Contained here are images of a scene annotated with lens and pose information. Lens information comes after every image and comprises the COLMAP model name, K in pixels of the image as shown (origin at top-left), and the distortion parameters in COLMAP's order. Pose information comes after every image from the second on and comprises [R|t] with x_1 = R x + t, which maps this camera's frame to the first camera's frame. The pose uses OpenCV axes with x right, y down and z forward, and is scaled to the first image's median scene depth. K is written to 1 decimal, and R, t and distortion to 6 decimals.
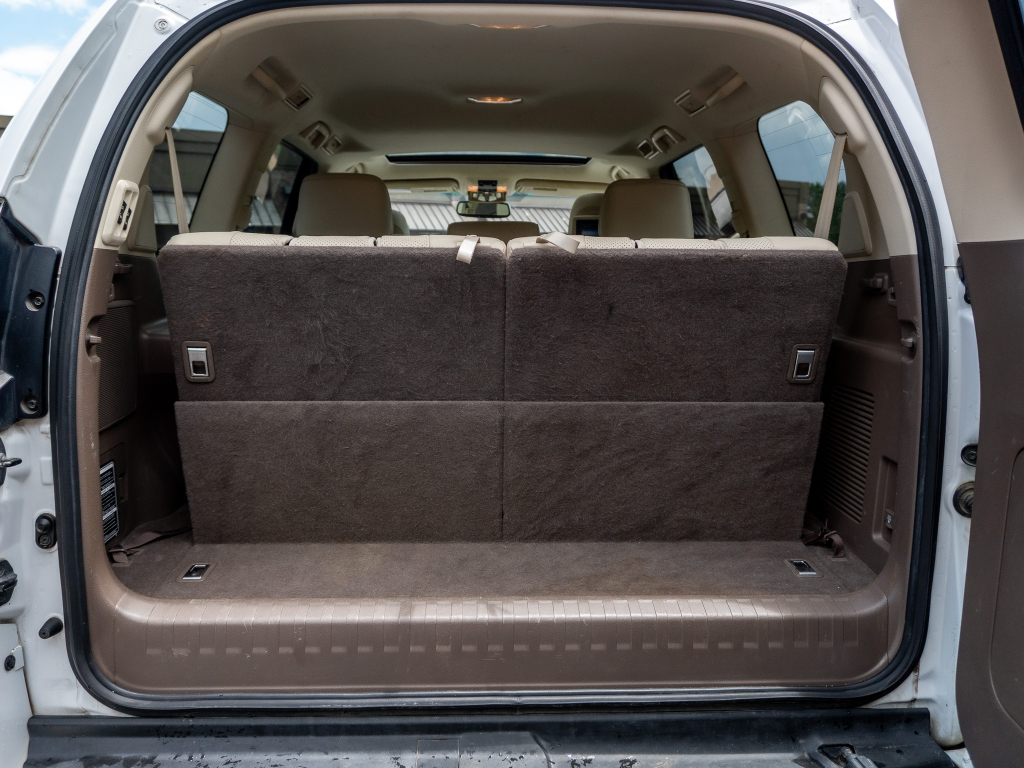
lens RADIAL K [[769.1, 0, 505.0], [0, 769.1, 383.3], [0, 0, 1]] dist [-0.019449, 0.000174]
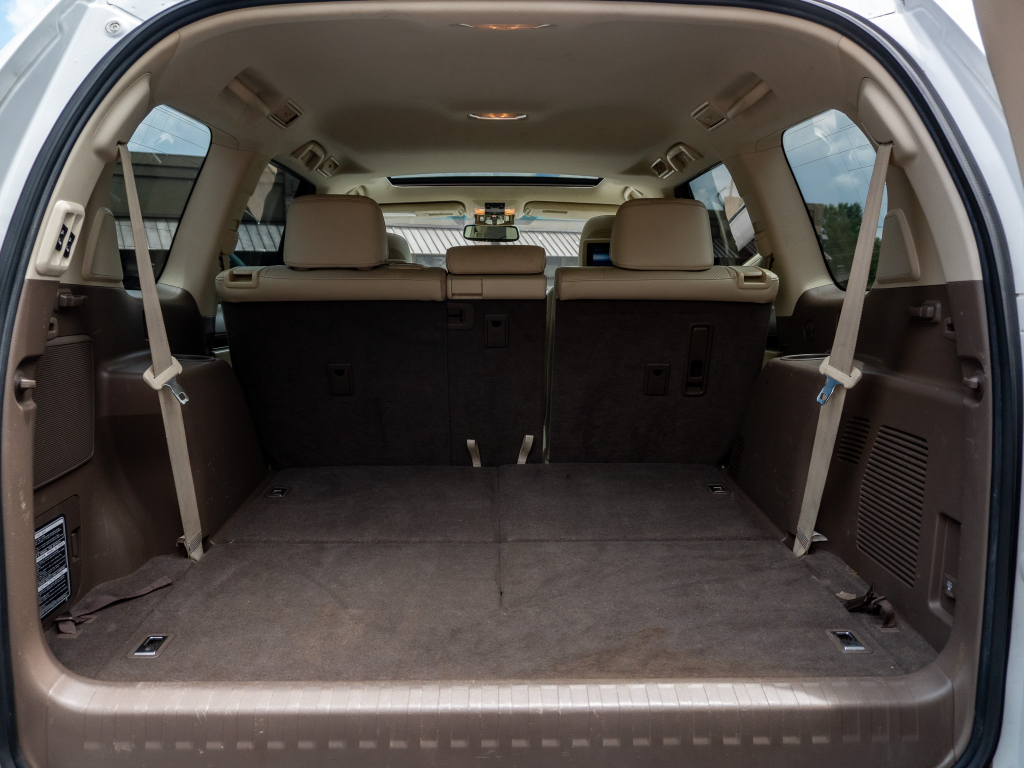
lens RADIAL K [[769.1, 0, 505.0], [0, 769.1, 383.3], [0, 0, 1]] dist [-0.019449, 0.000174]
pose [[0.999822, -0.003501, -0.018562, 0.019642], [0.002939, 0.999540, -0.030188, -0.026527], [0.018659, 0.030128, 0.999372, 0.128917]]
